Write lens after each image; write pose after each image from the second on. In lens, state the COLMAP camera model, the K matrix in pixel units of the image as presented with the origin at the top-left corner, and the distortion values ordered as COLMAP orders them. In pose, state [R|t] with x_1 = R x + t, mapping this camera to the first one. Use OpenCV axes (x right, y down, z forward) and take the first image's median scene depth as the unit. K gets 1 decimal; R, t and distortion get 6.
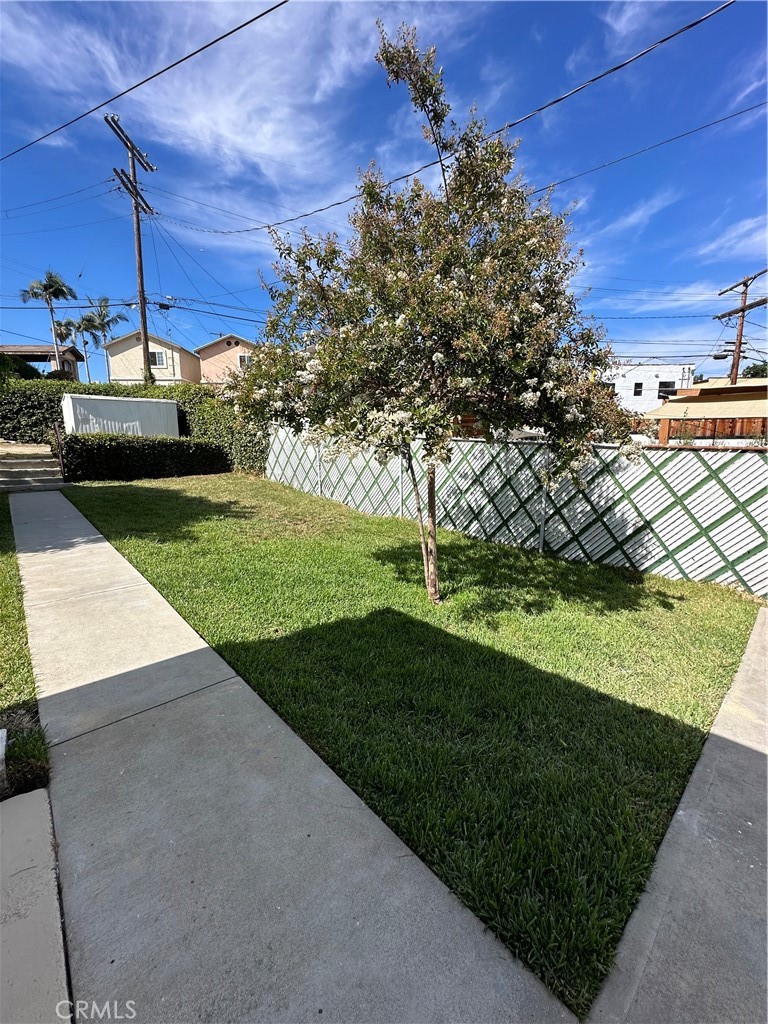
lens RADIAL K [[411.4, 0, 382.1], [0, 411.4, 510.7], [0, 0, 1]] dist [-0.000989, -0.000099]
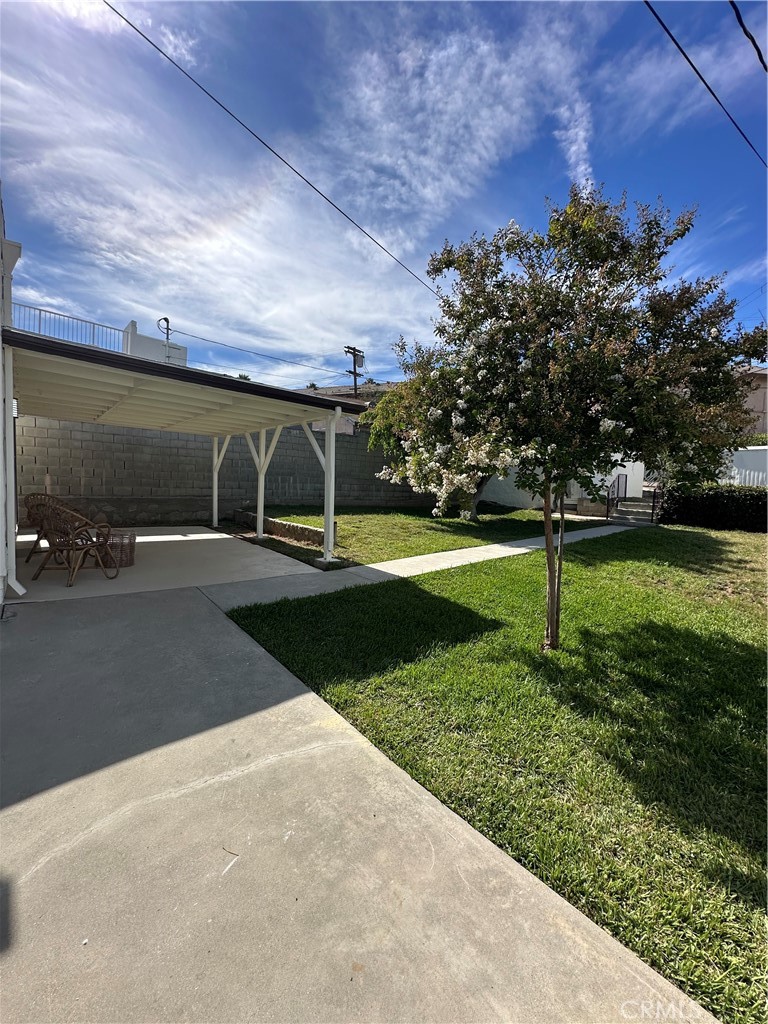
lens RADIAL K [[411.4, 0, 384.2], [0, 411.4, 508.7], [0, 0, 1]] dist [-0.000989, -0.000099]
pose [[-0.039408, 0.055771, -0.997666, 1.048467], [-0.193358, 0.979144, 0.062373, -0.075005], [0.980337, 0.195364, -0.027802, 0.588322]]
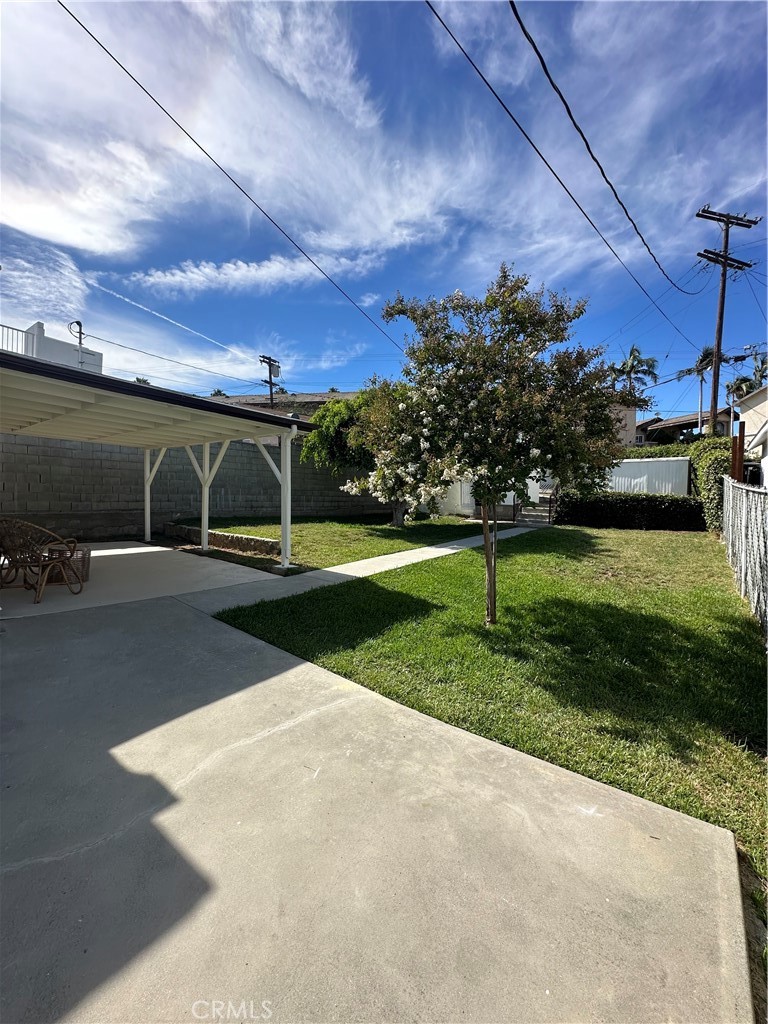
lens RADIAL K [[411.4, 0, 383.1], [0, 411.4, 511.2], [0, 0, 1]] dist [-0.000989, -0.000099]
pose [[0.168894, 0.037582, -0.984917, 1.208295], [-0.176783, 0.984223, 0.007240, -0.052006], [0.969651, 0.172893, 0.172873, 0.442640]]
